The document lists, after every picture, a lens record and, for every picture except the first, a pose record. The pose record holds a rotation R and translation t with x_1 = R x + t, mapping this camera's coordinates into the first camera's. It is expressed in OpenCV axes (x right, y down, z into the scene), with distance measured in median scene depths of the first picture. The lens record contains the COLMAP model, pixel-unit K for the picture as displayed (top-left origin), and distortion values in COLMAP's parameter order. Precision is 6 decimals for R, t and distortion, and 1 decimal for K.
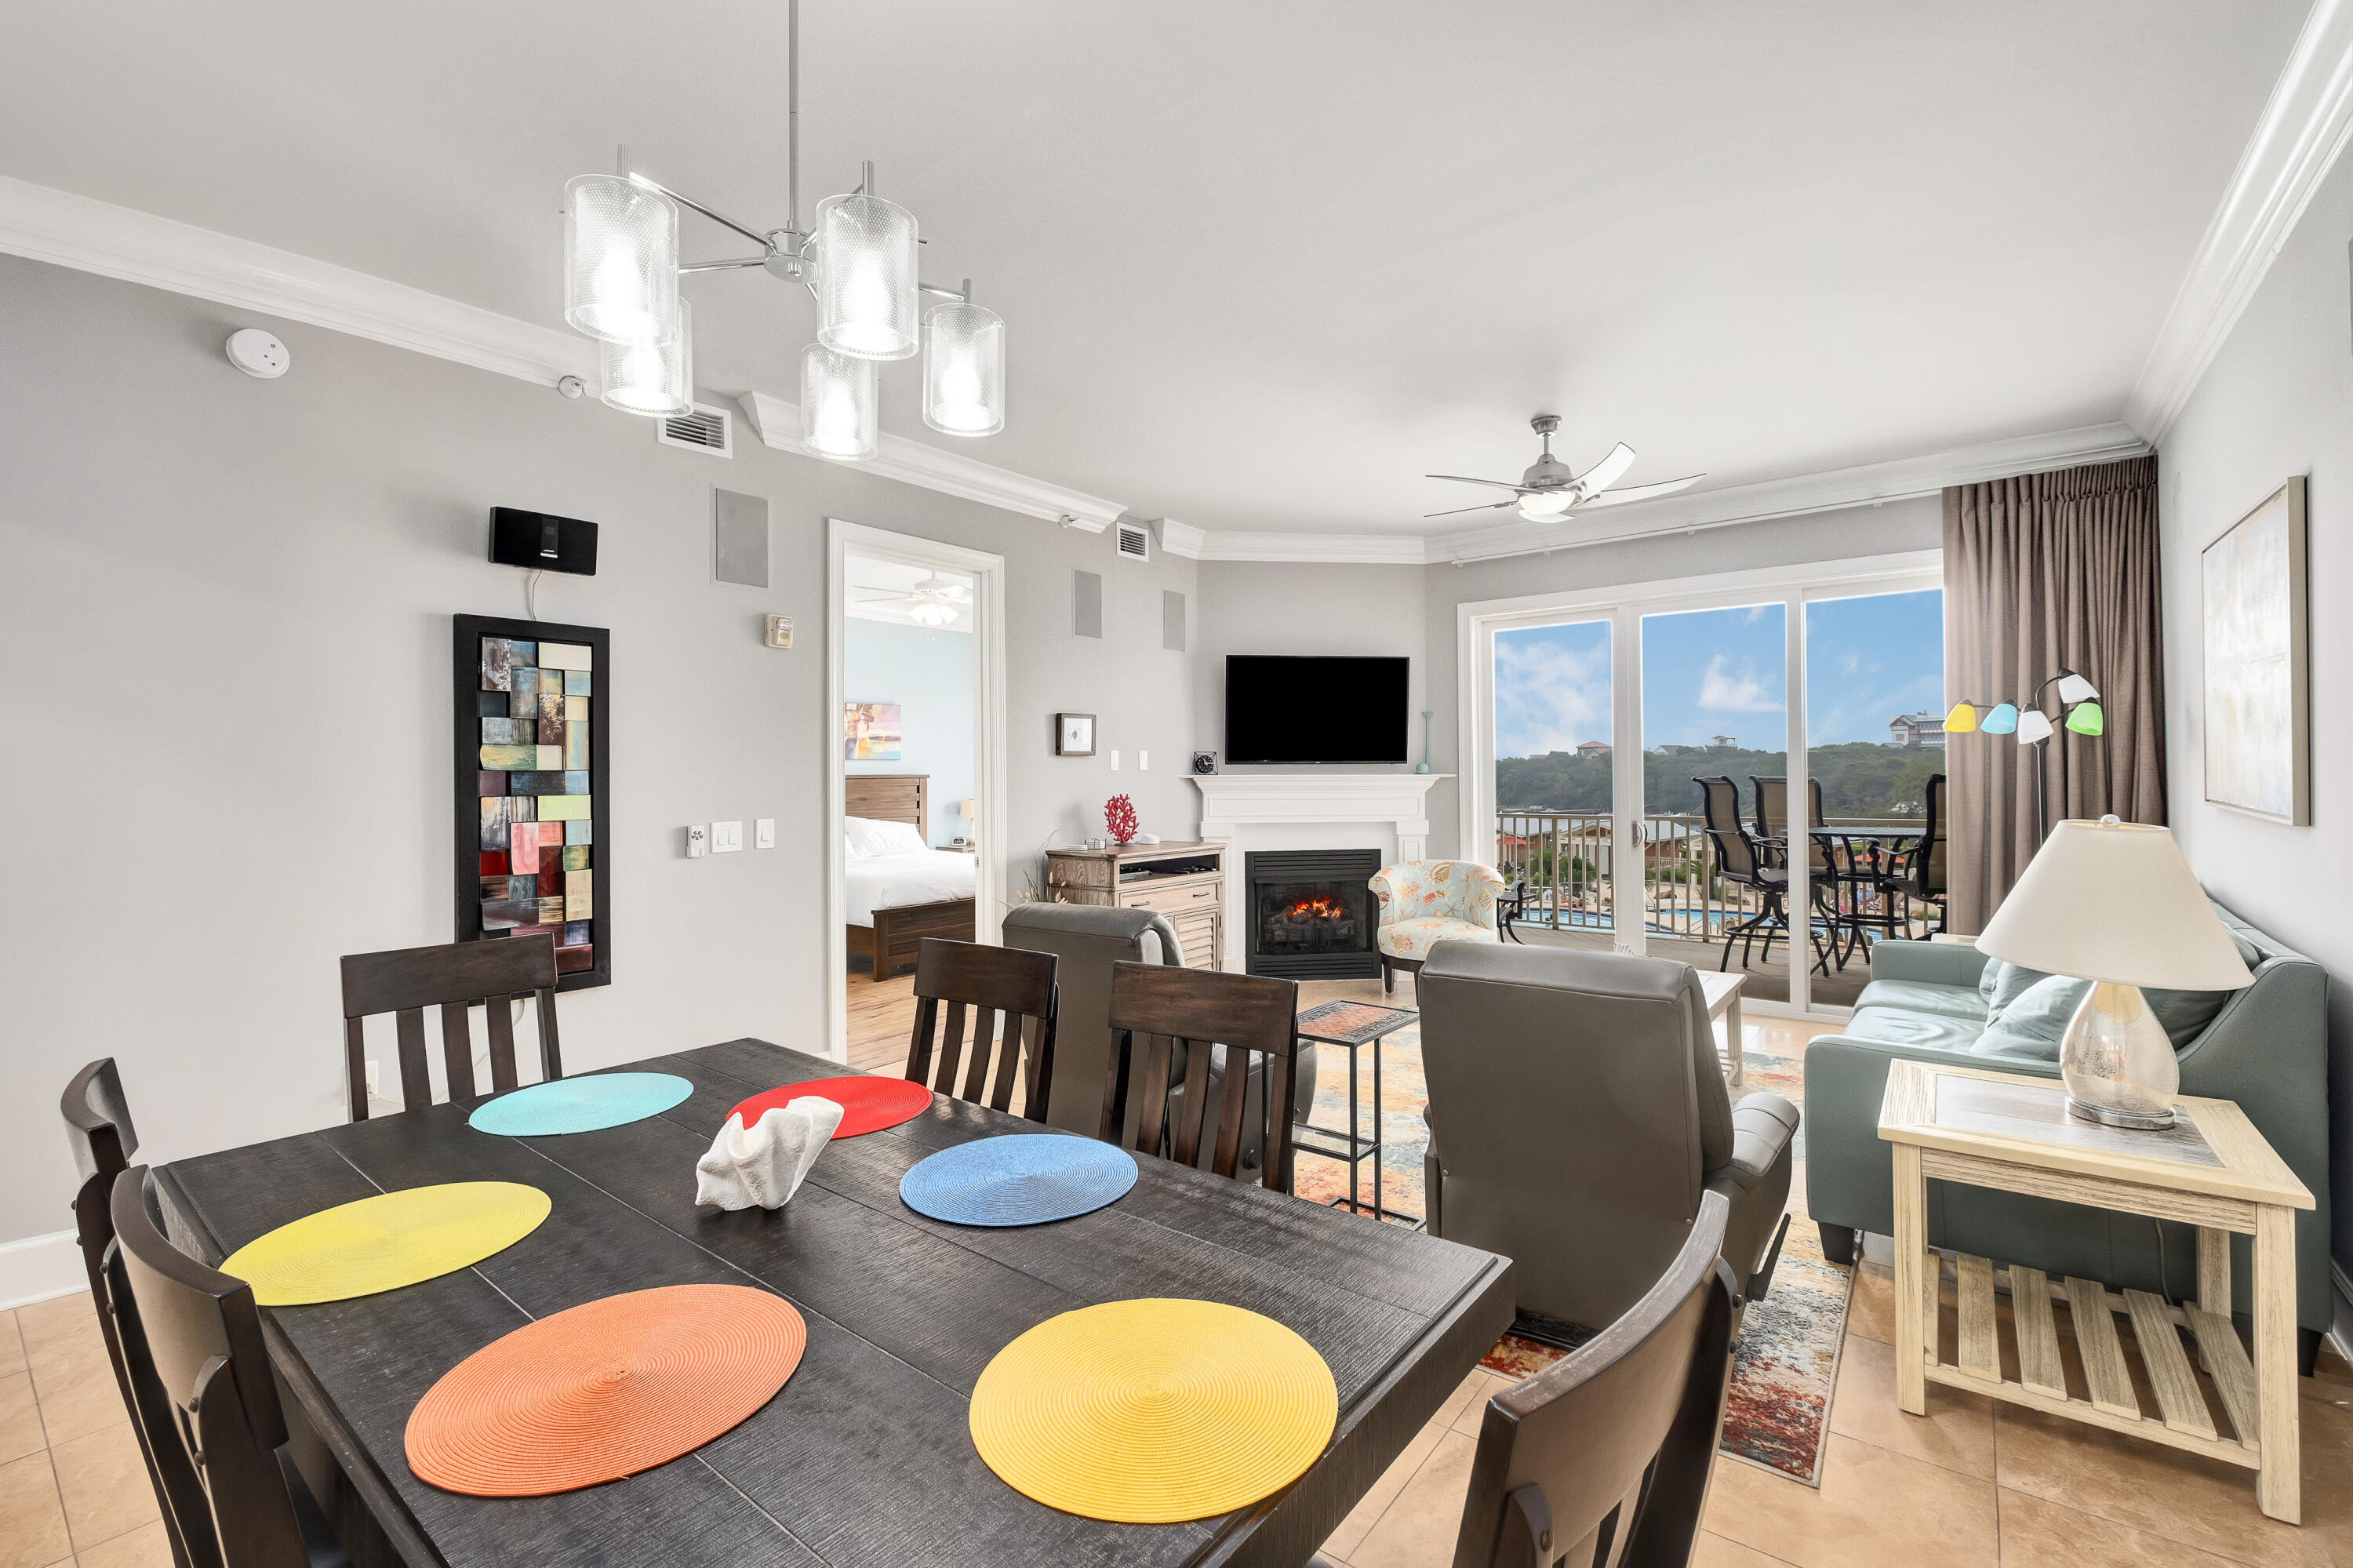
lens RADIAL K [[1012.5, 0, 1185.4], [0, 1012.5, 774.7], [0, 0, 1]] dist [0.001895, -0.001432]
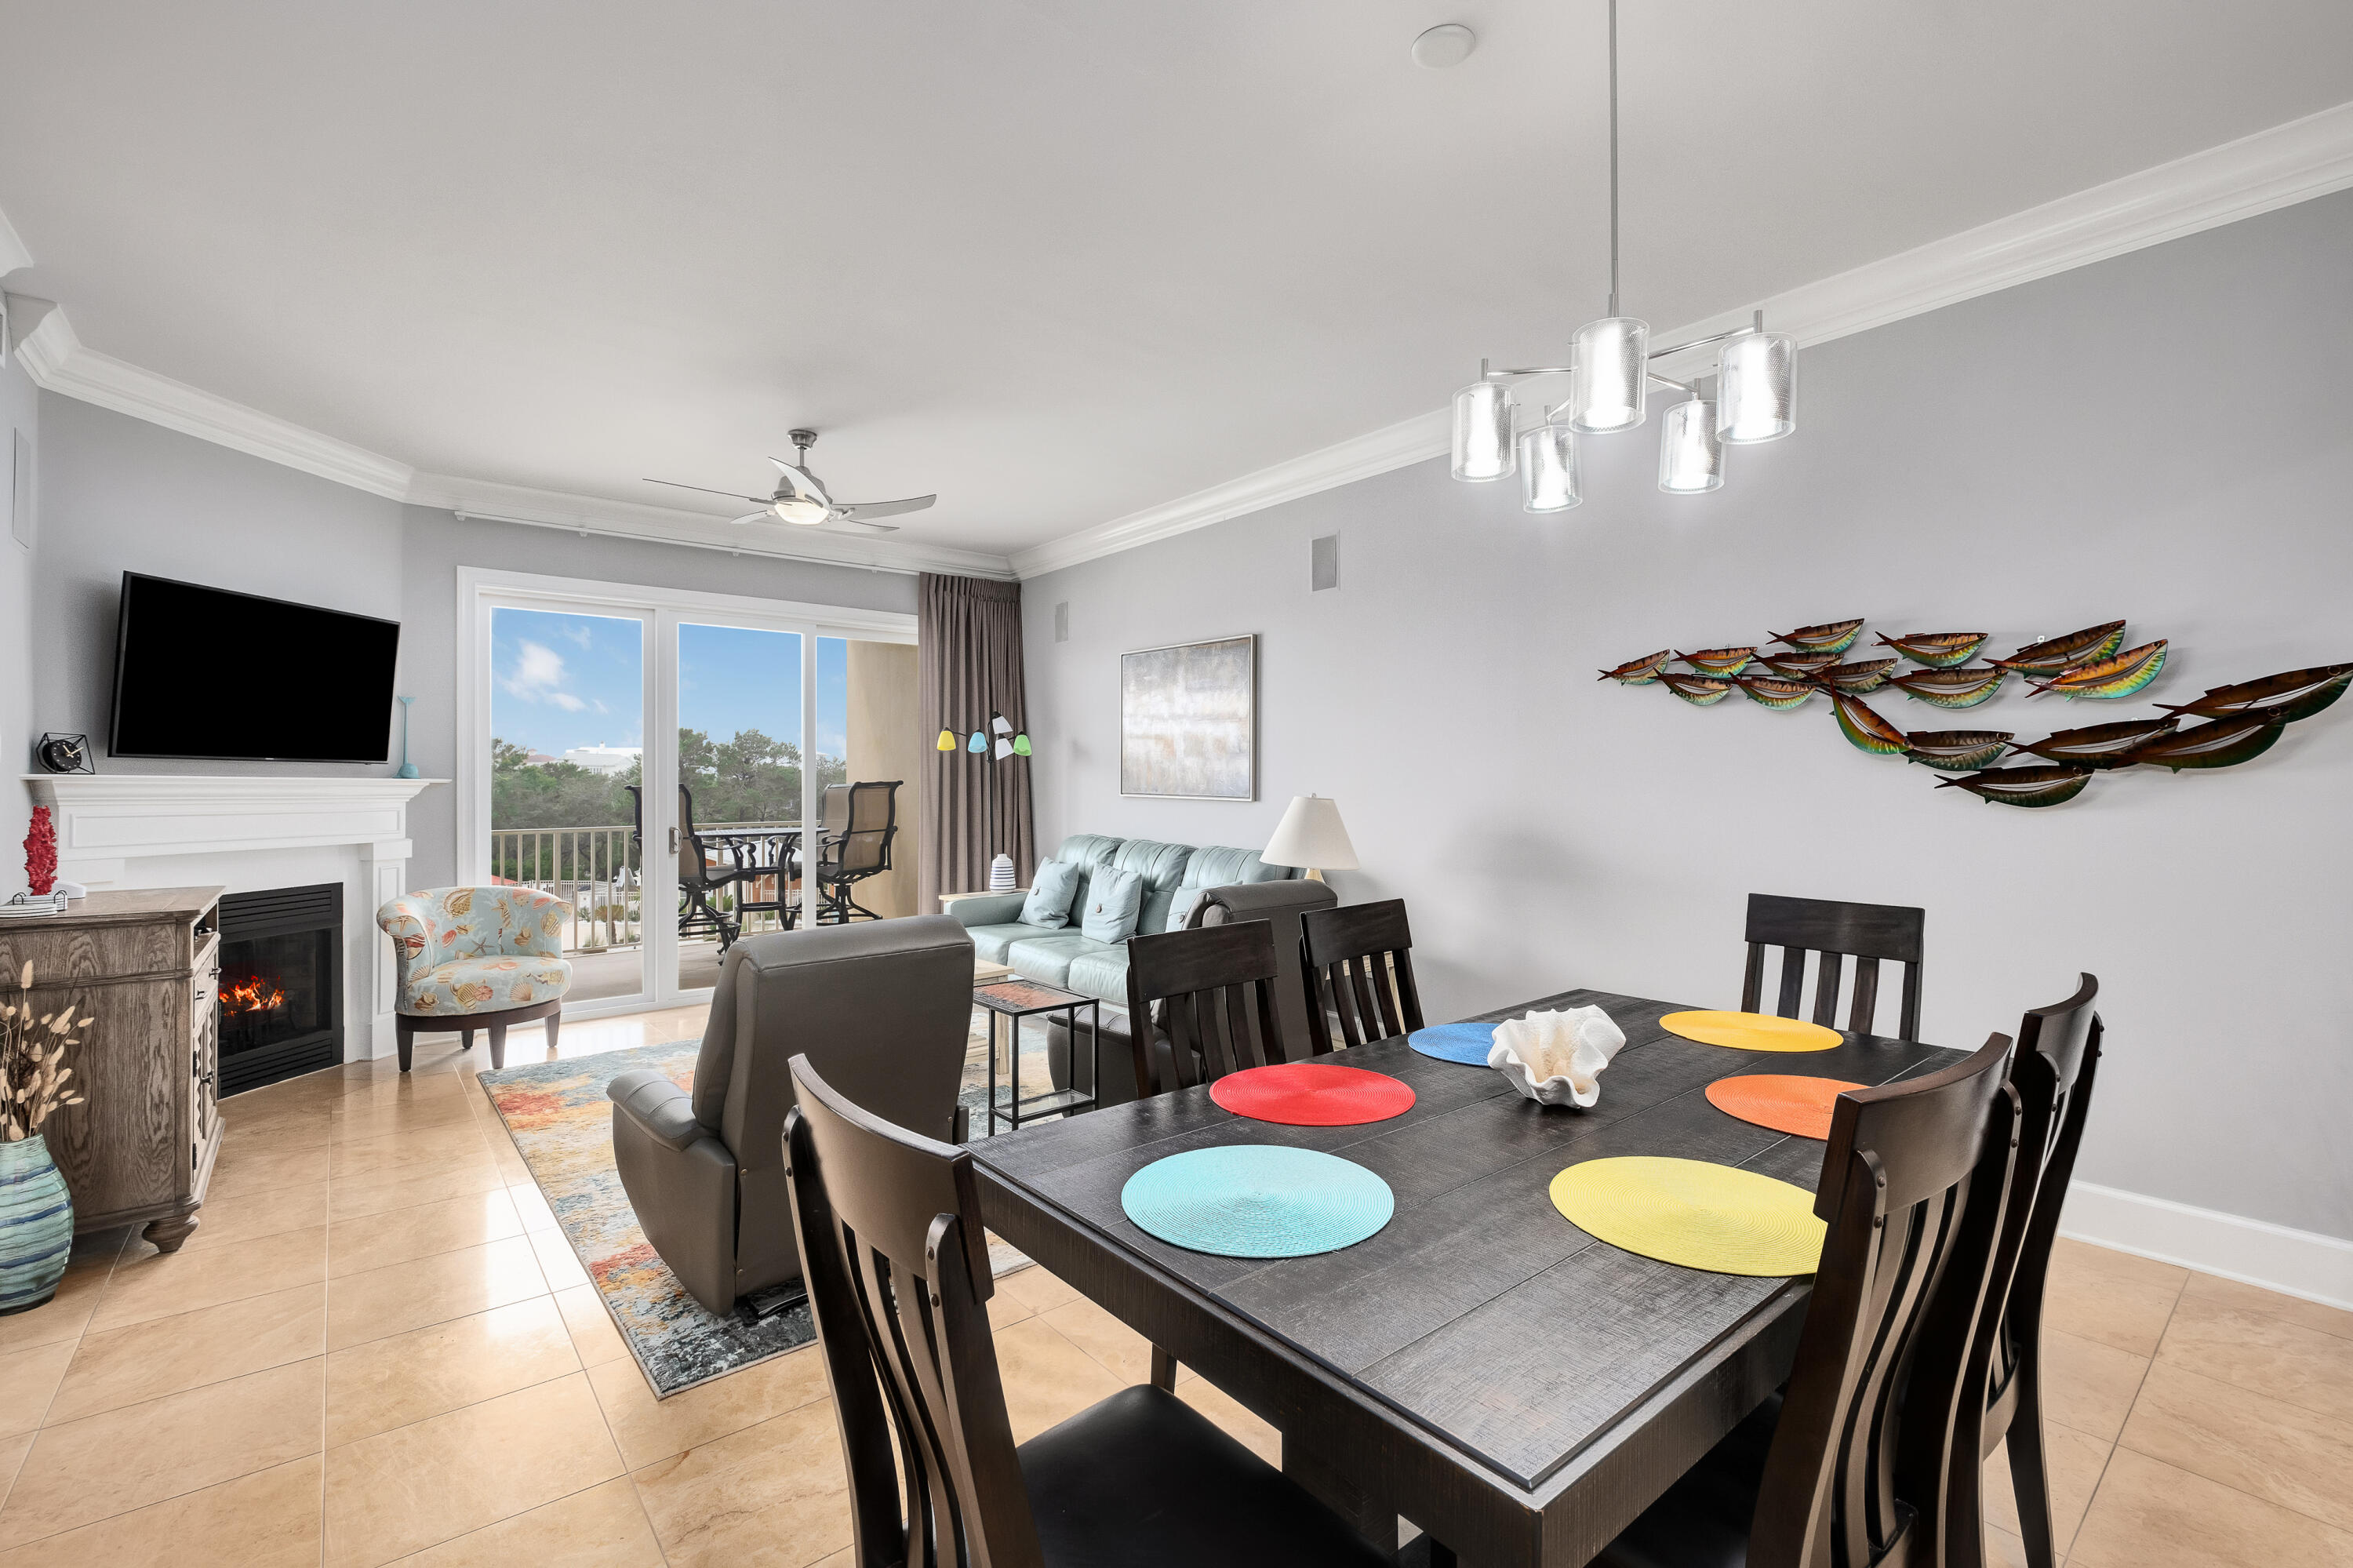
lens RADIAL K [[1012.5, 0, 1189.8], [0, 1012.5, 772.4], [0, 0, 1]] dist [0.001895, -0.001432]
pose [[0.211242, 0.016533, 0.977294, -0.448283], [0.005250, 0.999823, -0.018049, 0.014001], [-0.977420, 0.008944, 0.211118, 0.309596]]
